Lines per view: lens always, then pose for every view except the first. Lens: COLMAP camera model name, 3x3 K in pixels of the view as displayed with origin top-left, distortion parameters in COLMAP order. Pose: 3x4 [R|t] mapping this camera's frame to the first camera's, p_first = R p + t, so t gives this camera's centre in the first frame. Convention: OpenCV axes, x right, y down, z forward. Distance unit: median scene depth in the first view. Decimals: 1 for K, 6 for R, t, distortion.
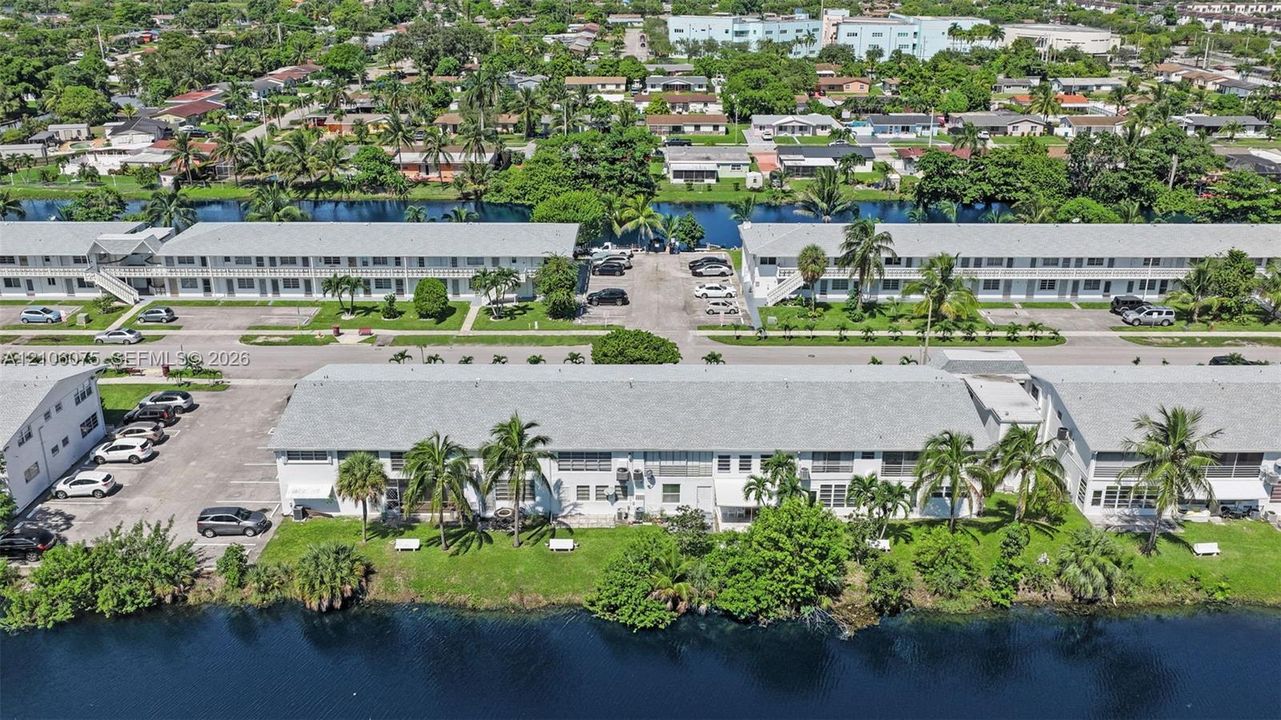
lens RADIAL K [[1070.2, 0, 639.1], [0, 1070.2, 358.7], [0, 0, 1]] dist [0.002051, 0.000581]
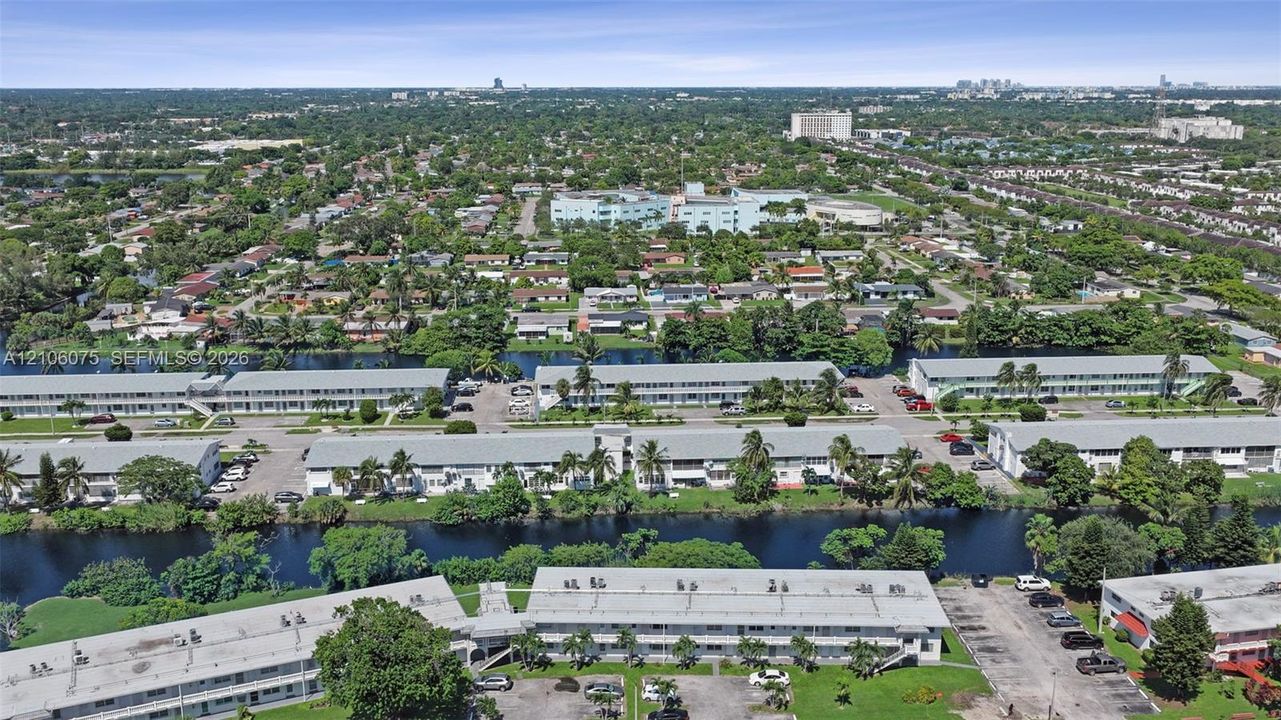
lens RADIAL K [[1070.2, 0, 639.1], [0, 1070.2, 358.7], [0, 0, 1]] dist [0.002051, 0.000581]
pose [[0.997863, -0.019190, 0.062462, 0.164023], [0.026289, 0.993031, -0.114888, 0.081670], [-0.059822, 0.116285, 0.991413, -0.898429]]
